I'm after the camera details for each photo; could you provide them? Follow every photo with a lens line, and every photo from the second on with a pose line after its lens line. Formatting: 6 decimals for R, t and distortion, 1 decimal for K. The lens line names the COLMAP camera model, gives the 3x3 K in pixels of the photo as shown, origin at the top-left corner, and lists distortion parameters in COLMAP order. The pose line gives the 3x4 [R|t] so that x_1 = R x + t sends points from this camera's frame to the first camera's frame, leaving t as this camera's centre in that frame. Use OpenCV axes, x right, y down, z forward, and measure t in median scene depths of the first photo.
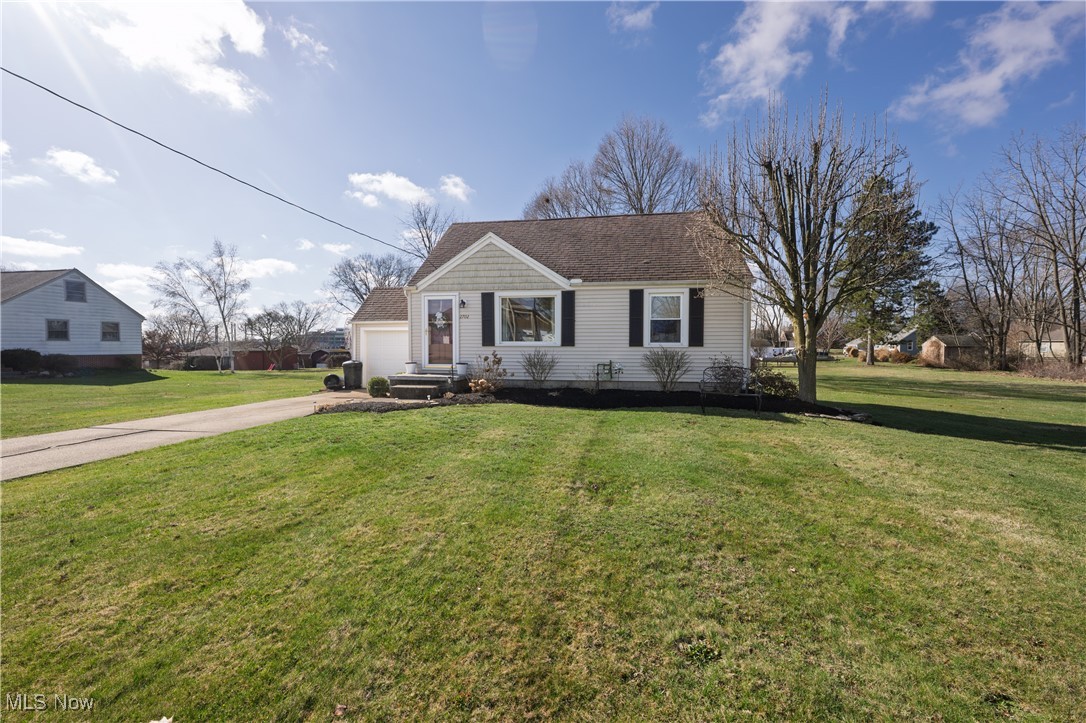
lens RADIAL K [[426.6, 0, 542.6], [0, 426.6, 358.9], [0, 0, 1]] dist [0.000178, 0.000076]
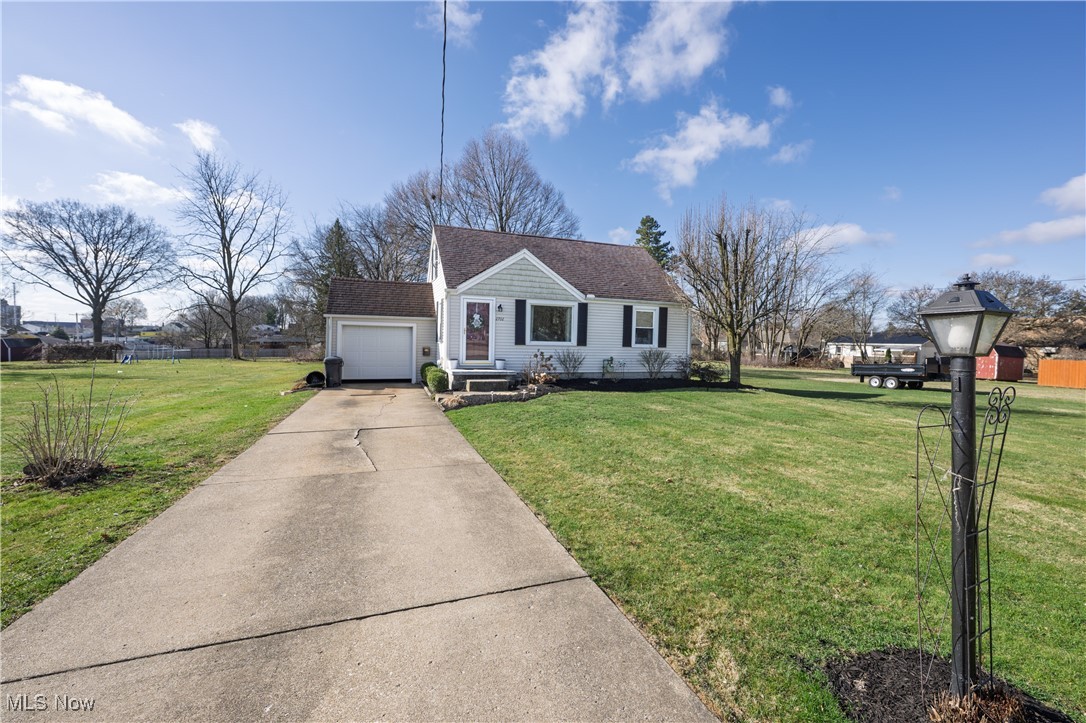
lens RADIAL K [[426.6, 0, 542.6], [0, 426.6, 358.9], [0, 0, 1]] dist [0.000178, 0.000076]
pose [[0.870771, -0.004632, 0.491667, -0.655905], [-0.006236, 0.999771, 0.020463, -0.015645], [-0.491649, -0.020885, 0.870543, -0.062909]]
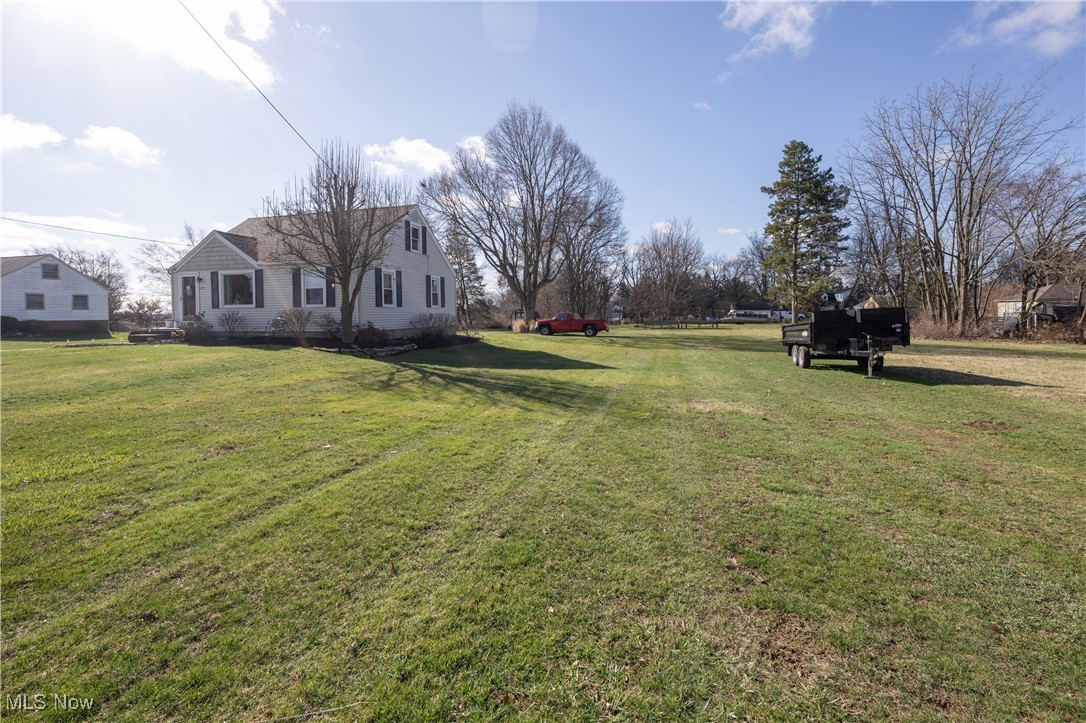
lens RADIAL K [[428.6, 0, 504.5], [0, 428.6, 339.2], [0, 0, 1]] dist [-0.001944, -0.000317]
pose [[0.994320, -0.000225, -0.106433, 1.020049], [0.003195, 0.999610, 0.027732, 0.040412], [0.106386, -0.027915, 0.993933, -0.367565]]
